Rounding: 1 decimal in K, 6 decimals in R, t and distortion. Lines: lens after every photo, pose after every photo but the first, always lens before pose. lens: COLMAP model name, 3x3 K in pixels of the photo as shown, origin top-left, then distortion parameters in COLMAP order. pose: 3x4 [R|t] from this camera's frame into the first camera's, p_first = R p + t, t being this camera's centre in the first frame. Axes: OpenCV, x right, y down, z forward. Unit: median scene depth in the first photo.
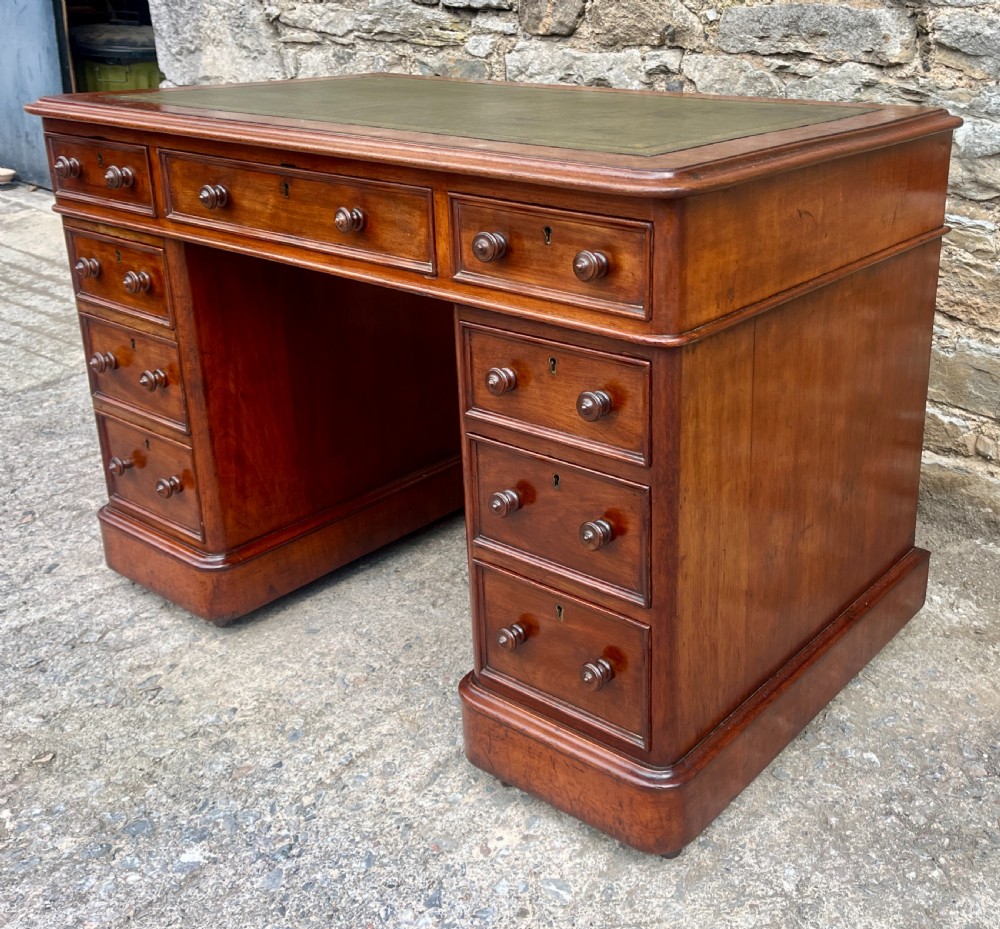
lens RADIAL K [[1088.1, 0, 604.5], [0, 1088.1, 409.3], [0, 0, 1]] dist [0.017668, 0.000000]
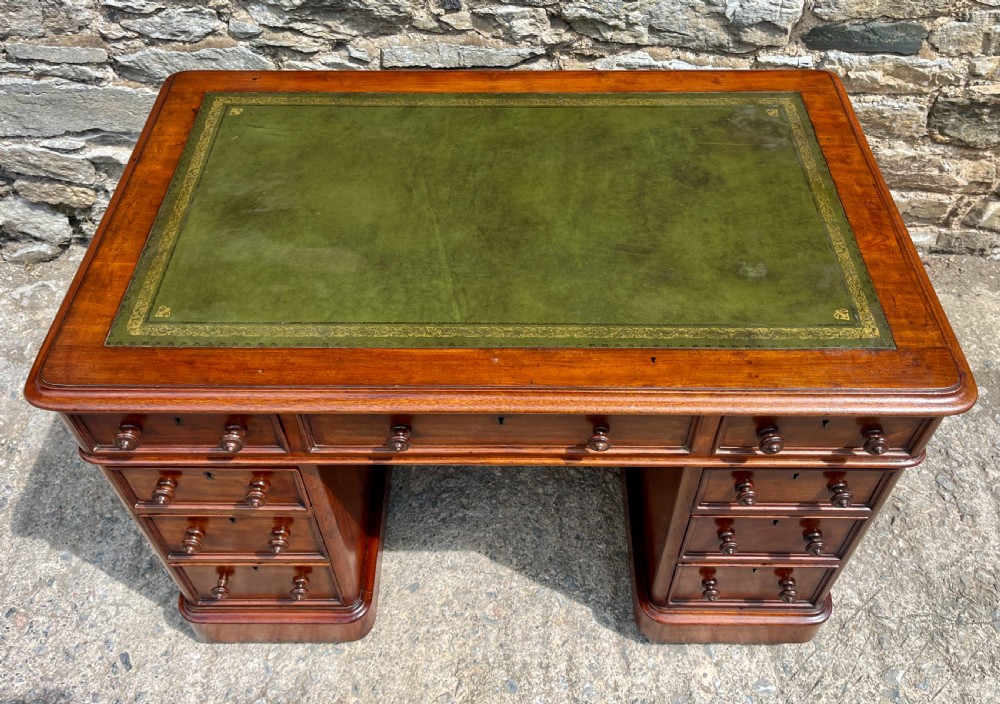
lens RADIAL K [[848.0, 0, 494.3], [0, 848.0, 295.9], [0, 0, 1]] dist [0.034391, -0.035195]
pose [[0.806099, -0.445557, 0.389466, -0.421058], [0.221743, 0.837592, 0.499269, -0.534885], [-0.548667, -0.316099, 0.773981, 0.301799]]
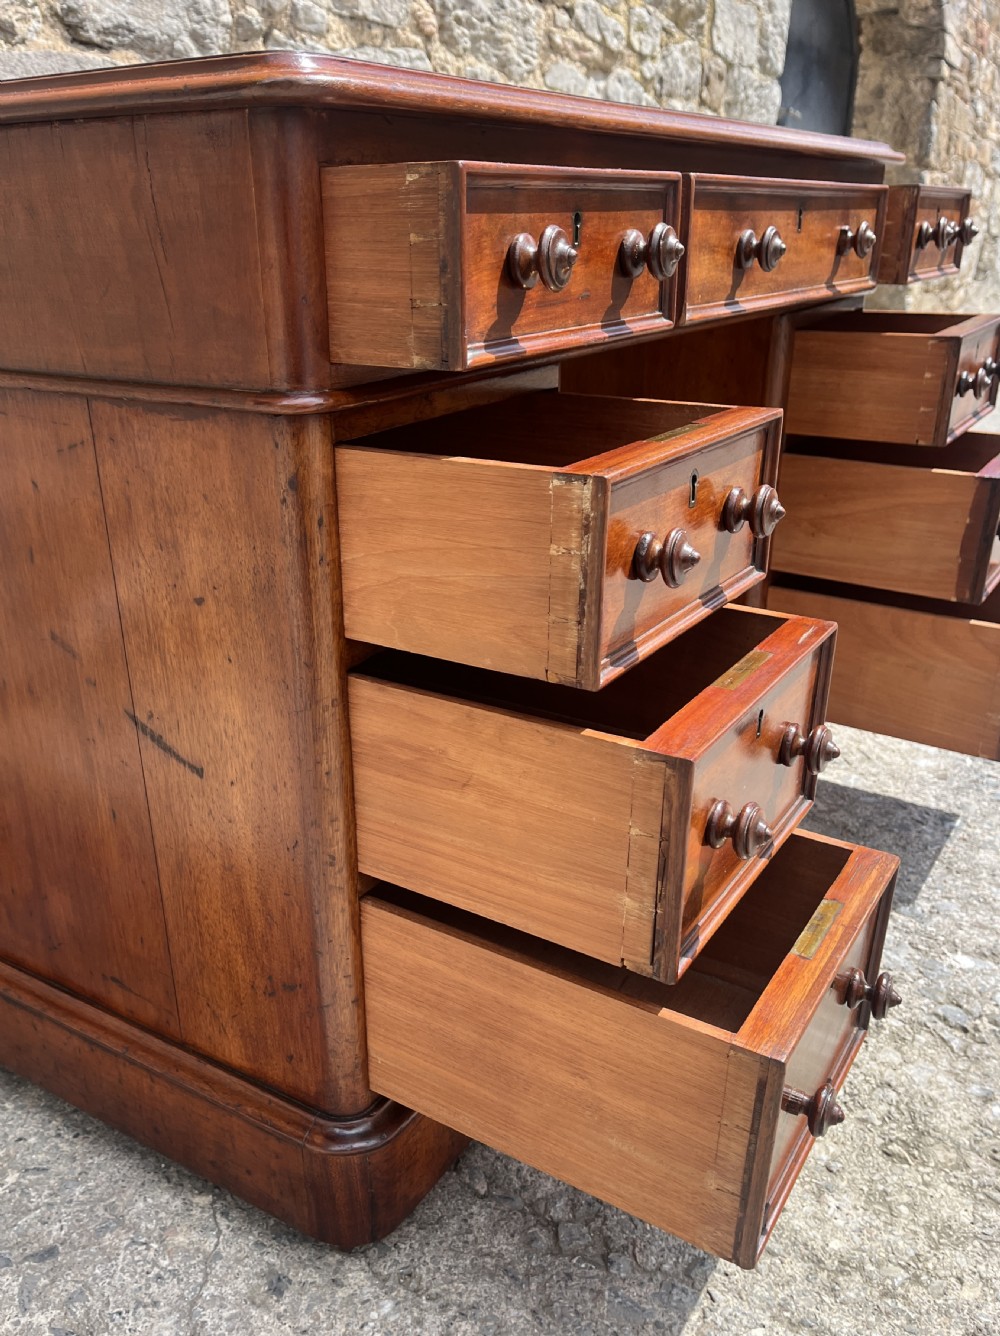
lens RADIAL K [[1143.3, 0, 444.4], [0, 1143.3, 729.3], [0, 0, 1]] dist [0.044170, -0.062966]
pose [[-0.061786, -0.411753, 0.909199, -0.834046], [0.365242, 0.838427, 0.404522, -0.216866], [-0.928860, 0.357071, 0.098586, 0.904141]]
